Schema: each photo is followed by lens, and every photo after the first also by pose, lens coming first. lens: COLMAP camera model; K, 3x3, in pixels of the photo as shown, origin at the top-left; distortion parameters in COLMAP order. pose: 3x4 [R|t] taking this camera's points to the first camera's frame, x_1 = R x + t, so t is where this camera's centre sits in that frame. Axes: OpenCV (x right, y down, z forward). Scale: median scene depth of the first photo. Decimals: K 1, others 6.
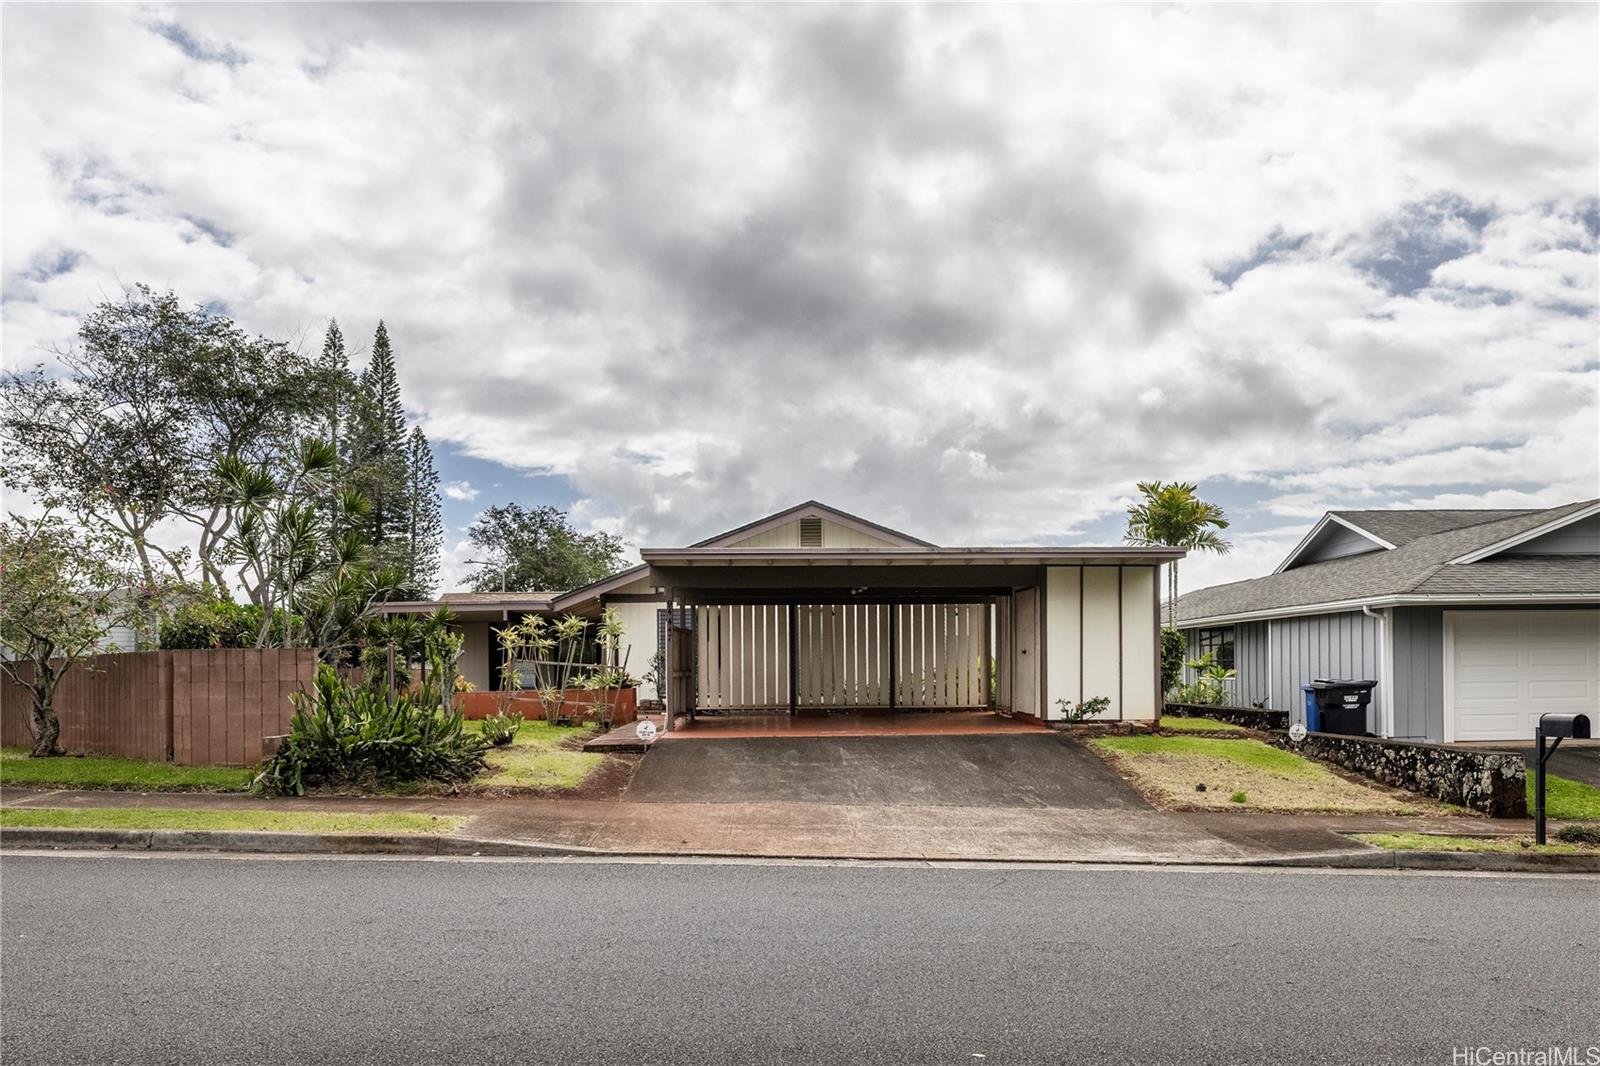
lens RADIAL K [[927.3, 0, 800.0], [0, 927.3, 533.0], [0, 0, 1]] dist [-0.000272, -0.000170]
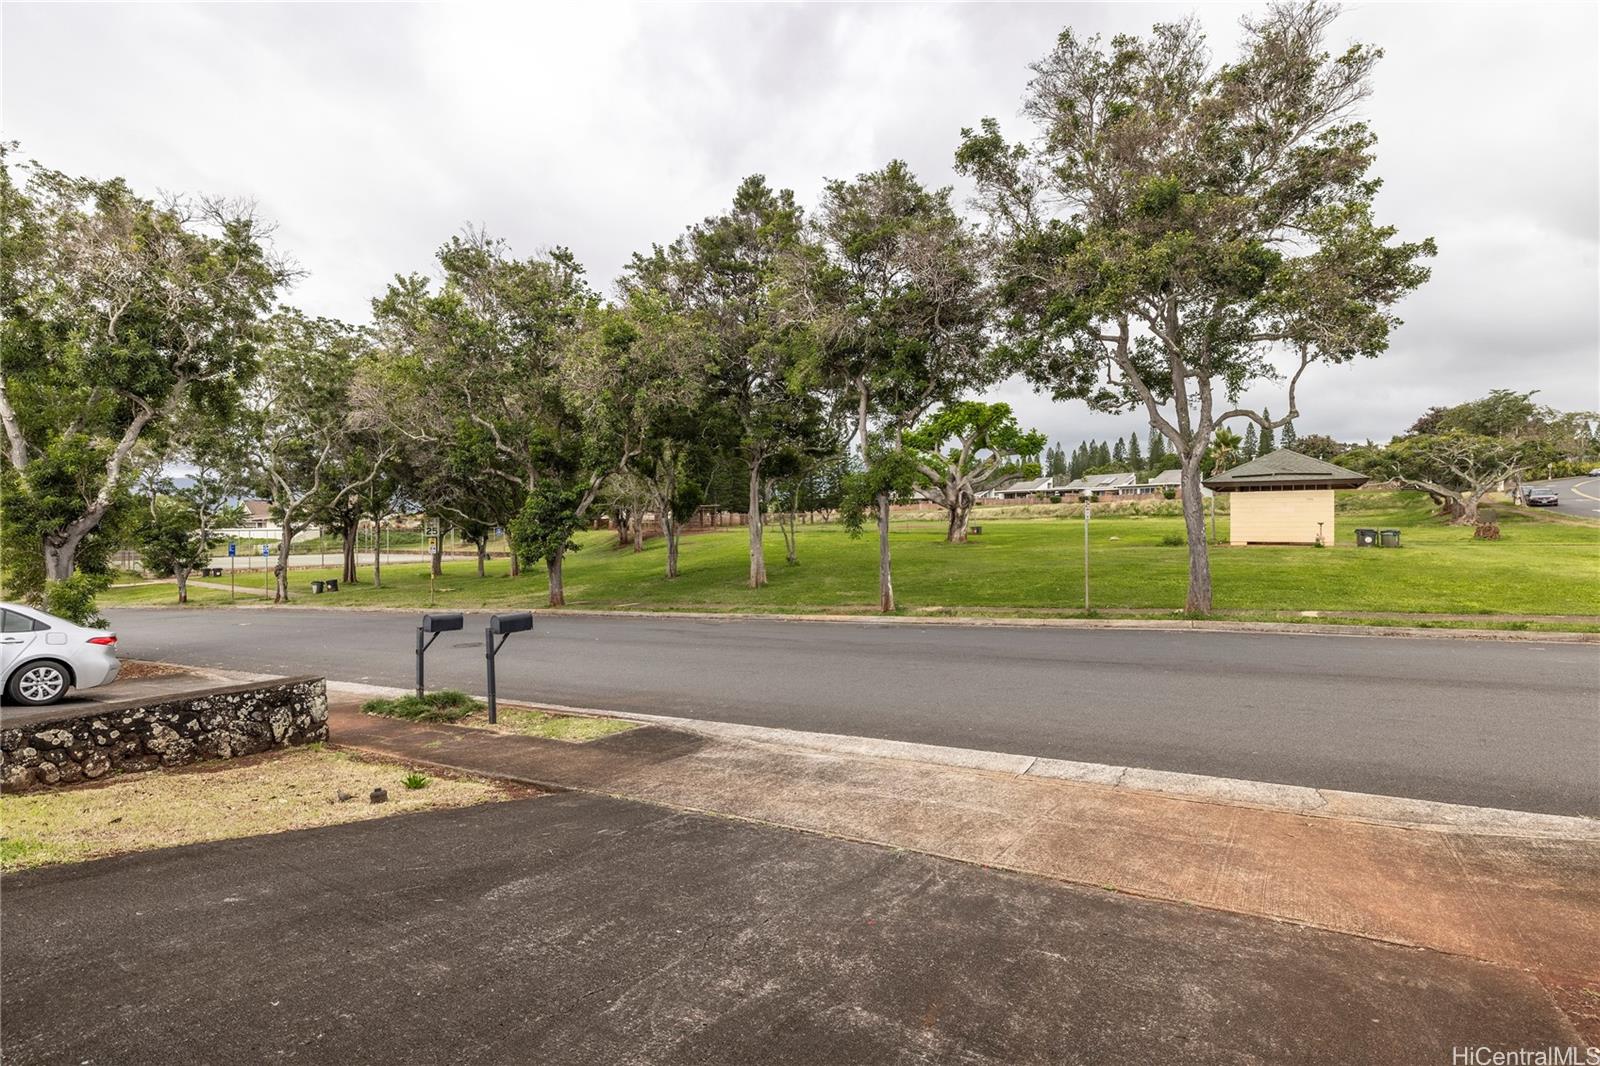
lens RADIAL K [[853.5, 0, 800.0], [0, 853.5, 533.0], [0, 0, 1]] dist [0.001507, 0.000614]
pose [[-0.840603, 0.008727, 0.541582, -0.121531], [-0.066634, 0.990609, -0.119386, 0.153952], [-0.537538, -0.136443, -0.832128, 1.386328]]
